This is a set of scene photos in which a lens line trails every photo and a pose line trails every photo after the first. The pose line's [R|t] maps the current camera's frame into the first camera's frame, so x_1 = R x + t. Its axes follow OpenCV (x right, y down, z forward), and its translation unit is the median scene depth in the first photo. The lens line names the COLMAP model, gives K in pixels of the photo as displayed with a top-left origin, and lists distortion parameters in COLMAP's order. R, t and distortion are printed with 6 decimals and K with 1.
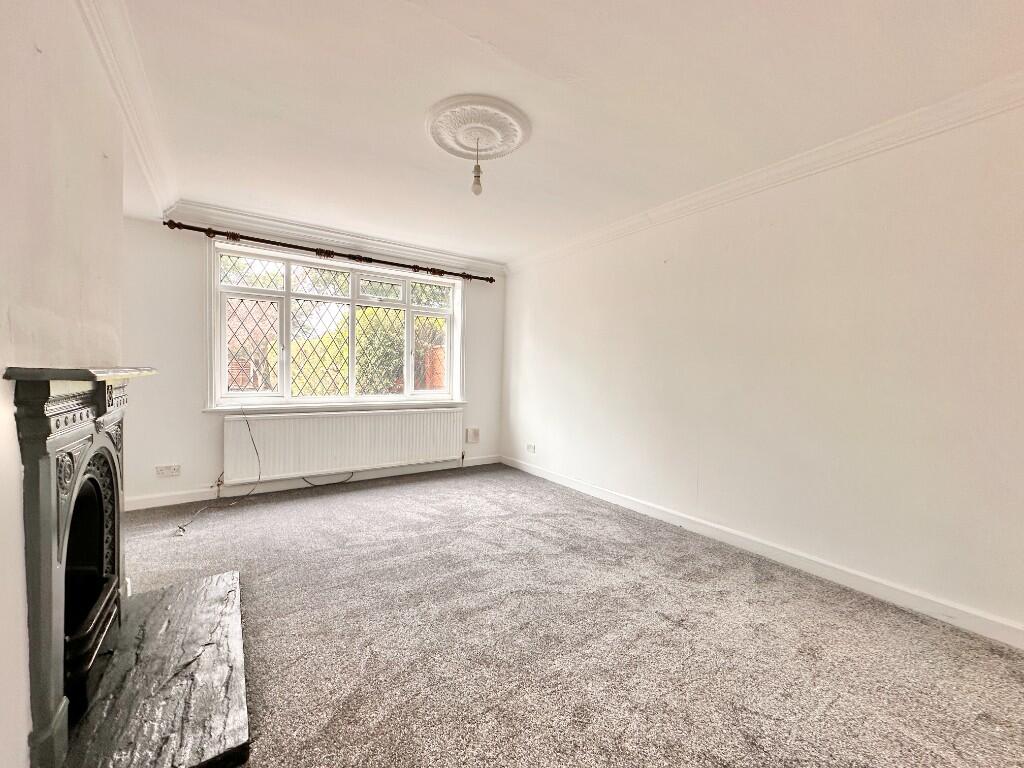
lens RADIAL K [[409.4, 0, 512.0], [0, 409.4, 384.0], [0, 0, 1]] dist [-0.002805, 0.000613]
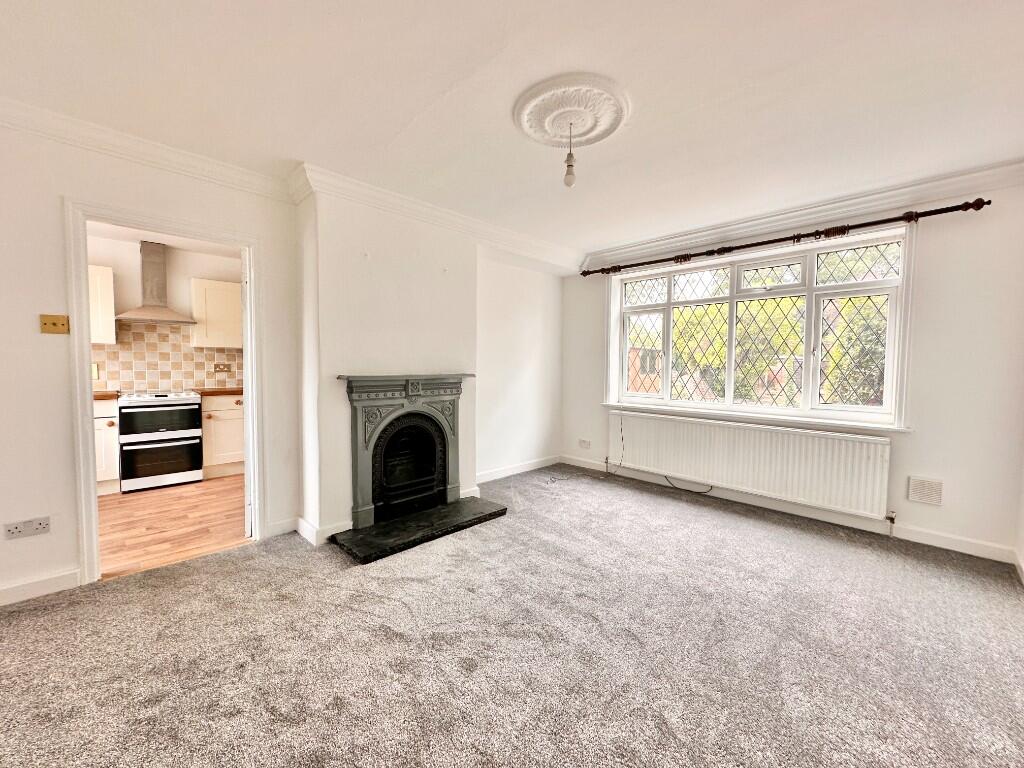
lens RADIAL K [[409.4, 0, 512.0], [0, 409.4, 384.0], [0, 0, 1]] dist [-0.002805, 0.000613]
pose [[0.173046, 0.030835, -0.984431, 0.452617], [-0.033757, 0.999108, 0.025361, -0.022764], [0.984335, 0.028843, 0.173933, 0.410217]]
